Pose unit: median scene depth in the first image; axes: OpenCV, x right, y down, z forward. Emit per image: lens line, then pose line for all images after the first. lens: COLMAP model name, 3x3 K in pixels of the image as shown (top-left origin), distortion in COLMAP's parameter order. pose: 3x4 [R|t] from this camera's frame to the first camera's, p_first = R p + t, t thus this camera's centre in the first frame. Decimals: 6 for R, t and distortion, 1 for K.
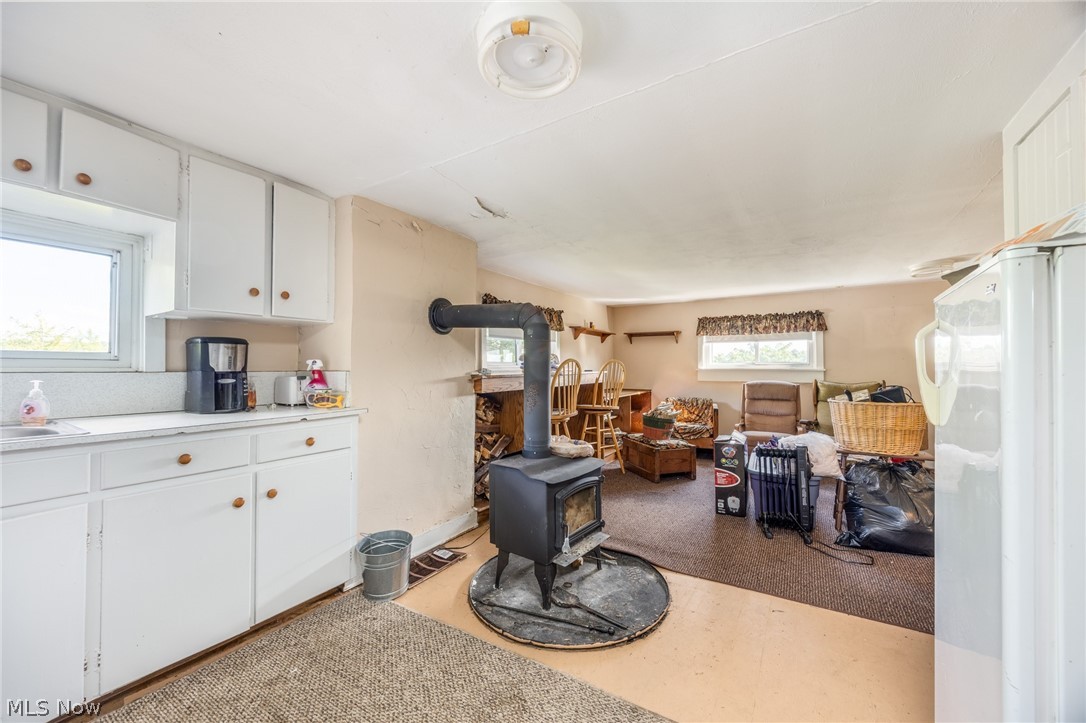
lens RADIAL K [[418.0, 0, 538.4], [0, 418.0, 359.5], [0, 0, 1]] dist [0.000364, 0.000085]
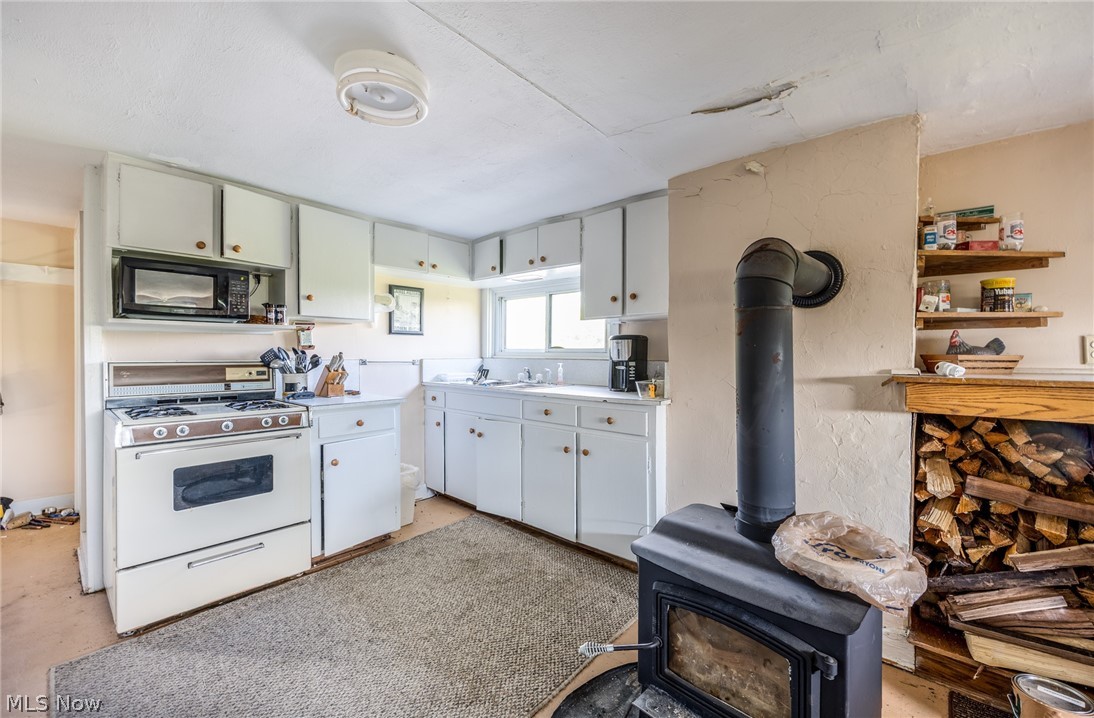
lens RADIAL K [[434.6, 0, 542.0], [0, 434.6, 358.0], [0, 0, 1]] dist [-0.002099, -0.000021]
pose [[-0.143797, 0.004307, -0.989598, 0.688500], [0.011112, 0.999935, 0.002738, 0.014228], [0.989545, -0.010603, -0.143835, 0.980886]]
